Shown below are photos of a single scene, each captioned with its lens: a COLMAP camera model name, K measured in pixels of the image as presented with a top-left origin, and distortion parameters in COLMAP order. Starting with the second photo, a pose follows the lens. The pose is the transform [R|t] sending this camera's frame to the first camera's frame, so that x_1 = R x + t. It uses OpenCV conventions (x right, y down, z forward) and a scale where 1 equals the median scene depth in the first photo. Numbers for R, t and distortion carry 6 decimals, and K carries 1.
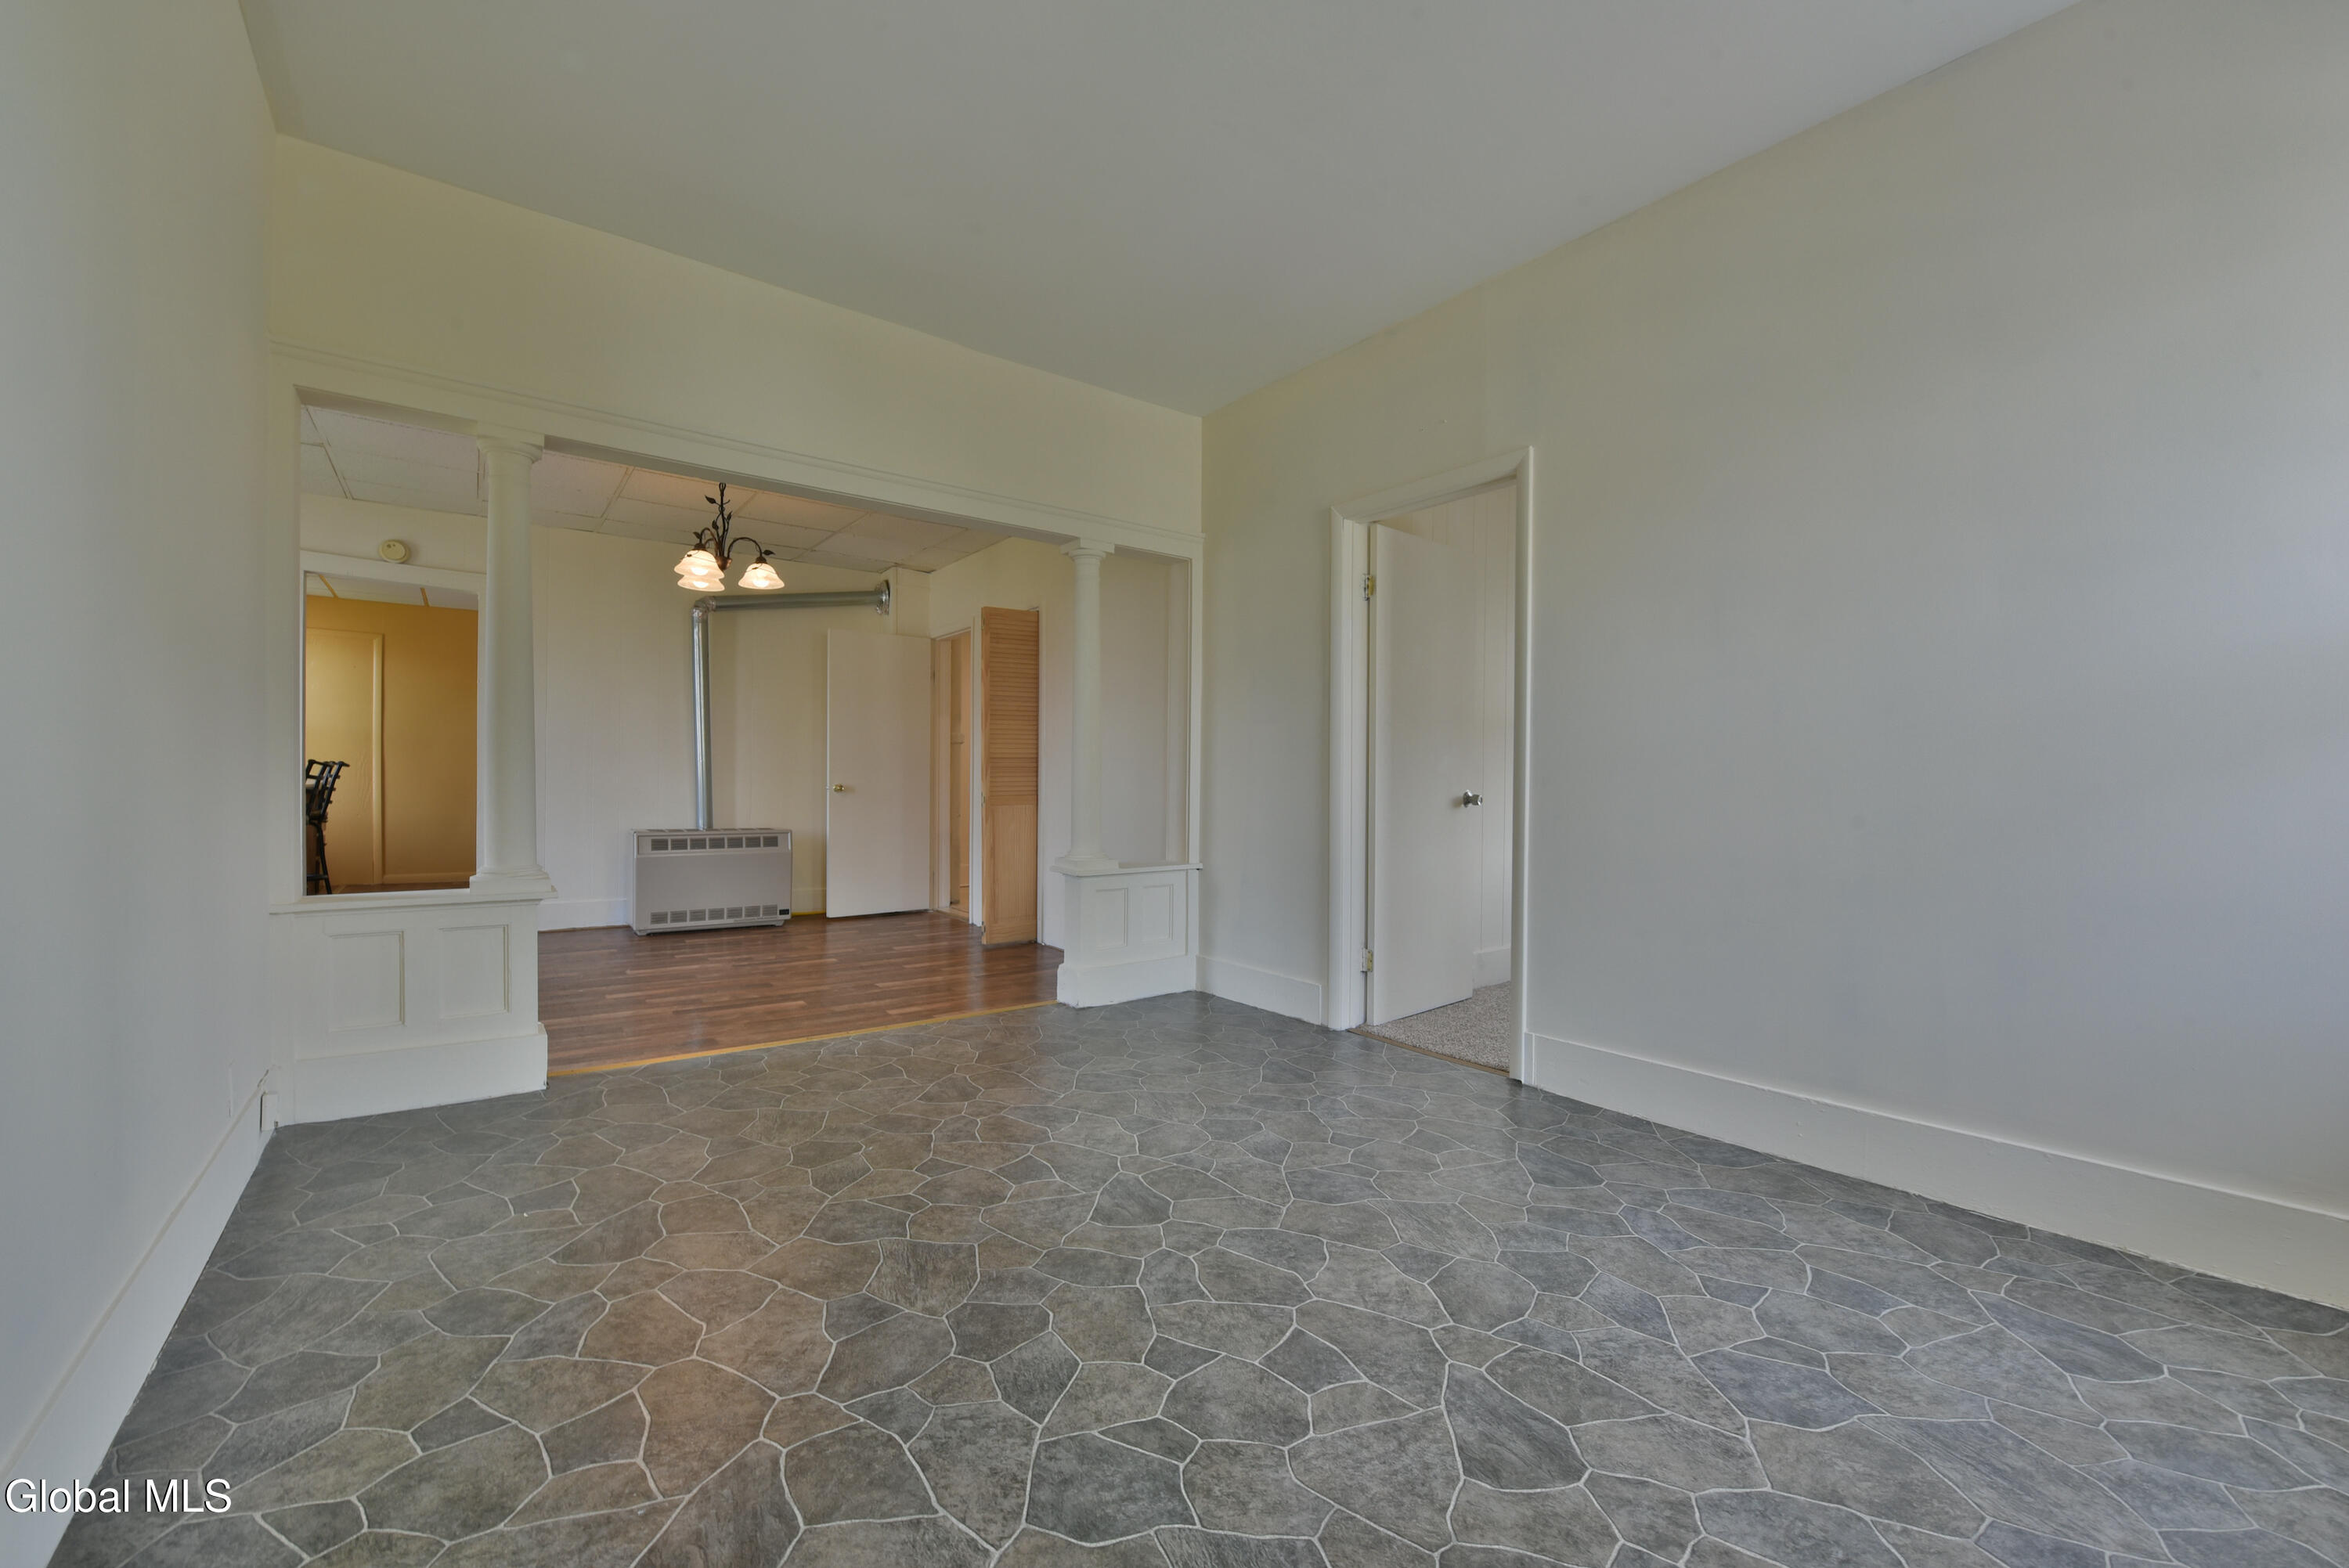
lens RADIAL K [[940.4, 0, 1168.2], [0, 940.4, 779.1], [0, 0, 1]] dist [-0.018314, -0.000260]
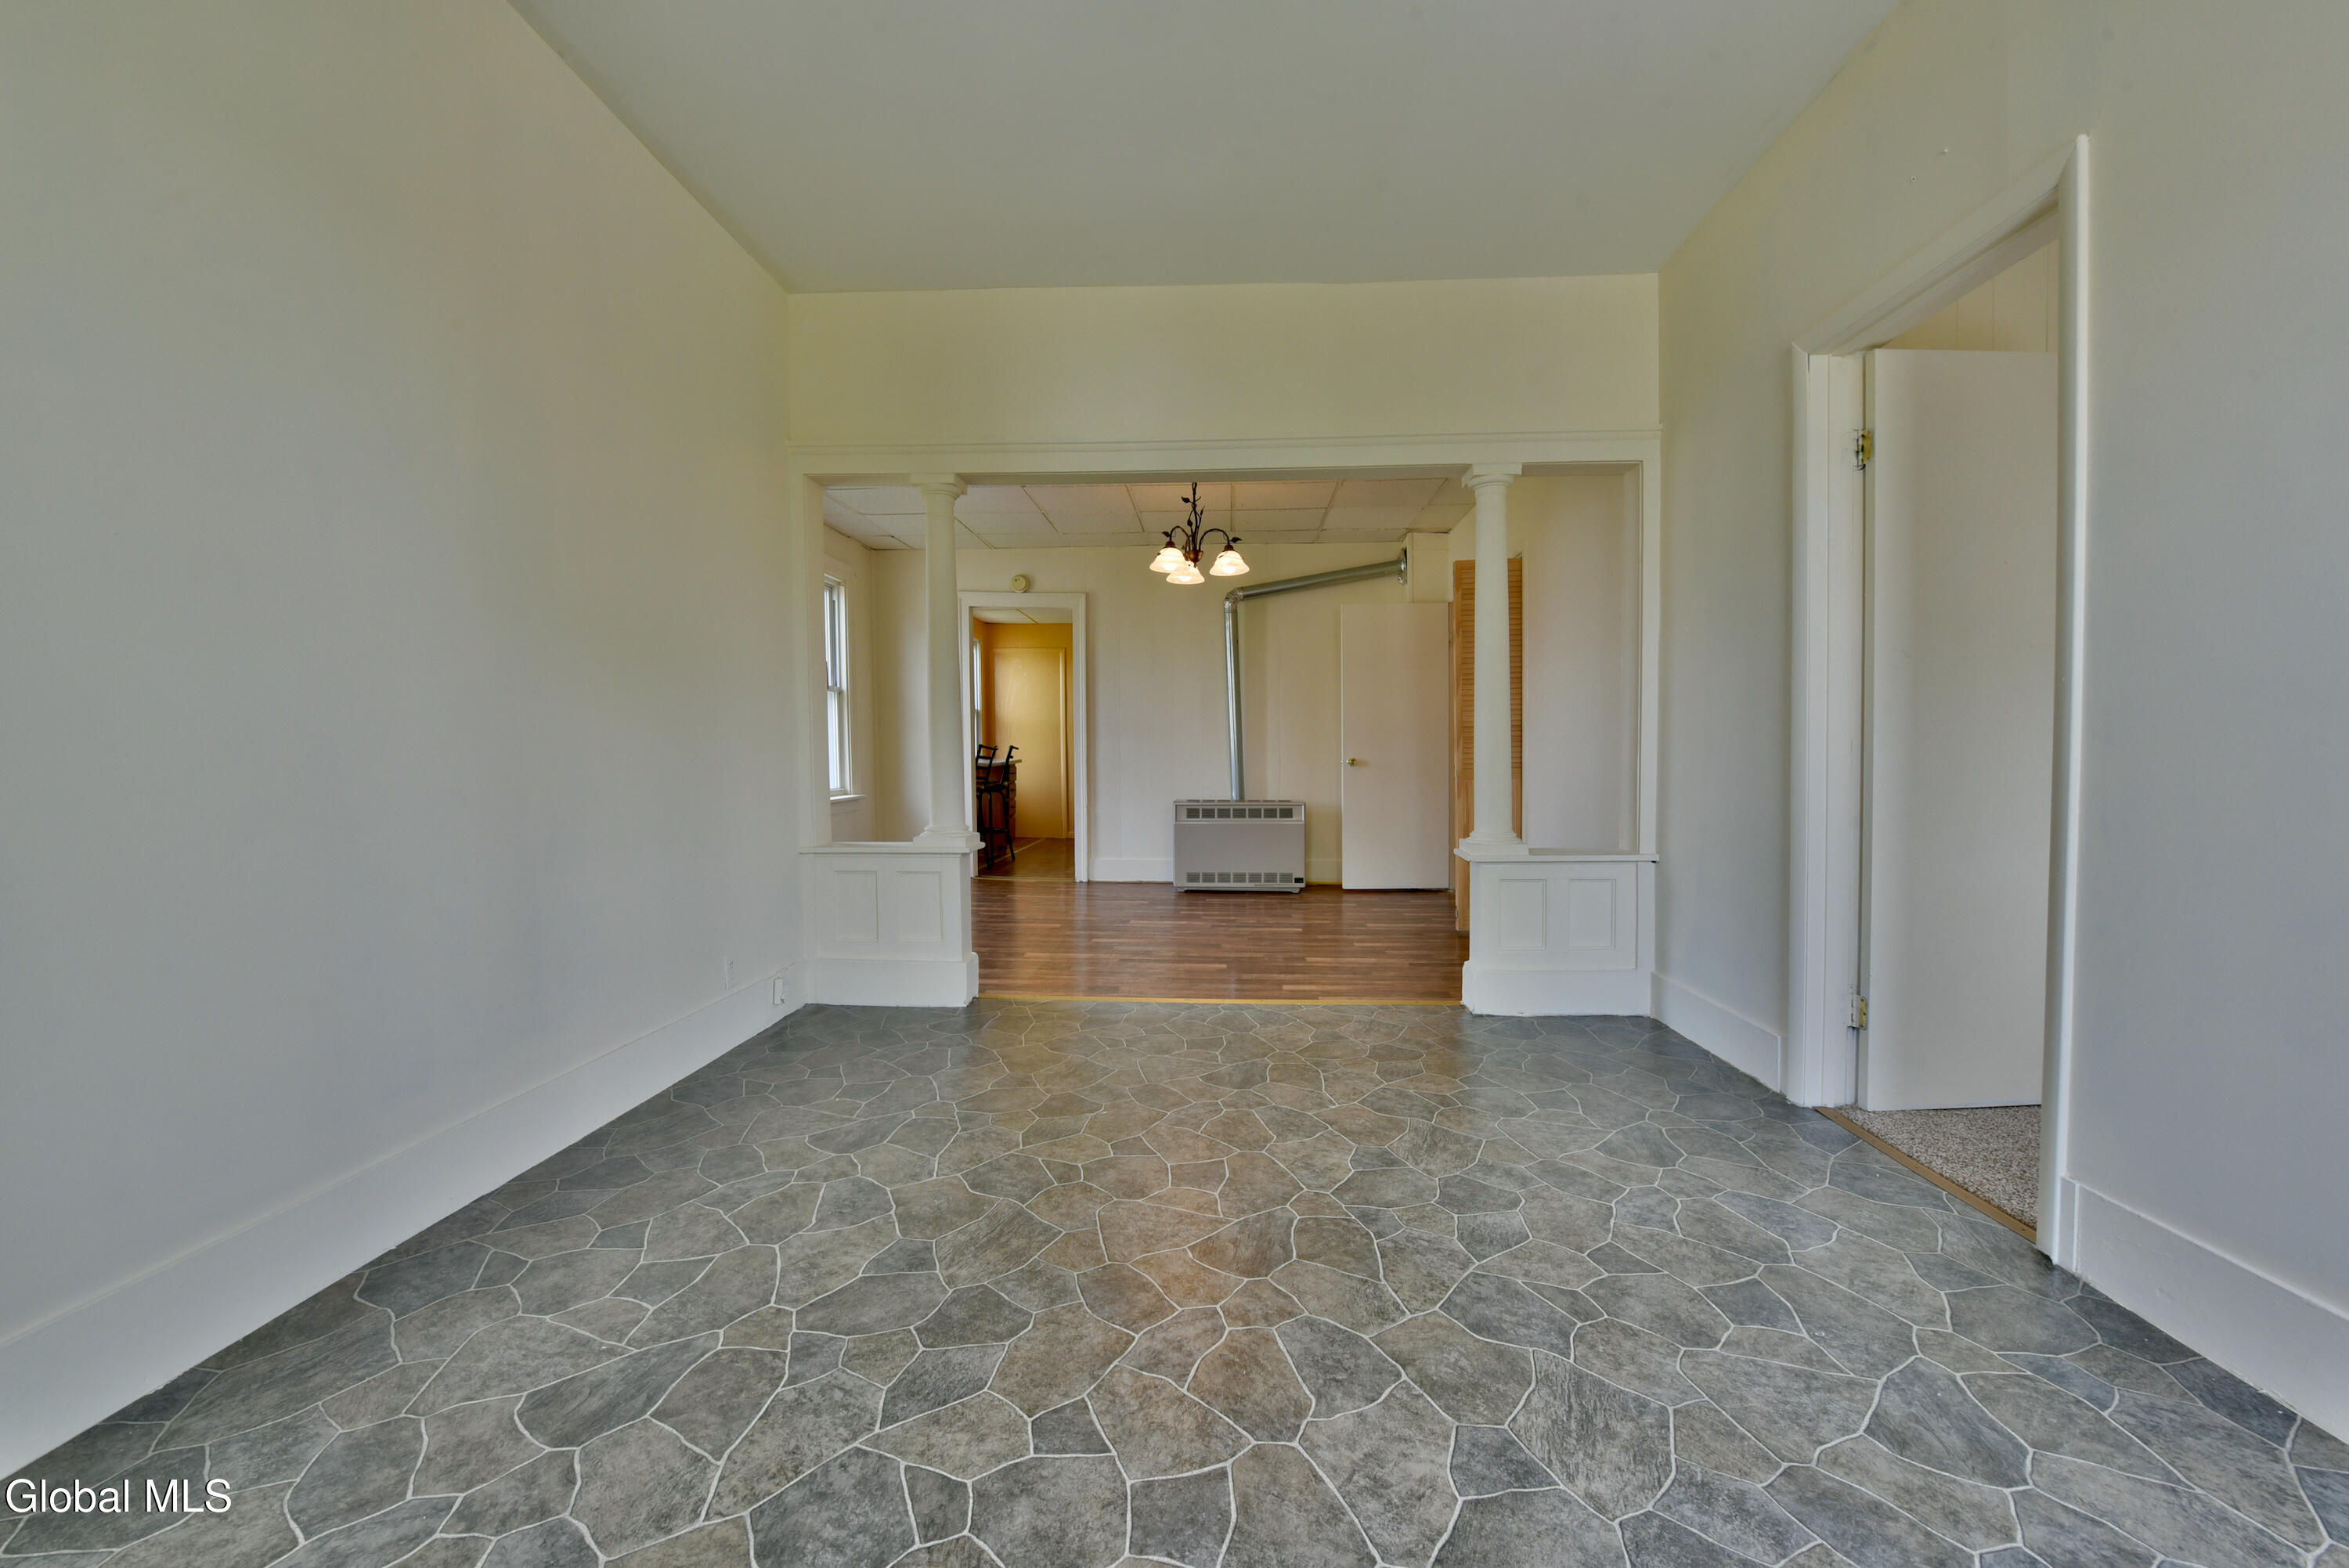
lens RADIAL K [[935.2, 0, 1170.8], [0, 935.2, 775.8], [0, 0, 1]] dist [-0.002117, -0.013522]
pose [[0.764124, 0.000339, -0.645070, 0.264469], [0.014535, 0.999737, 0.017742, 0.006614], [0.644906, -0.022933, 0.763918, 0.184451]]
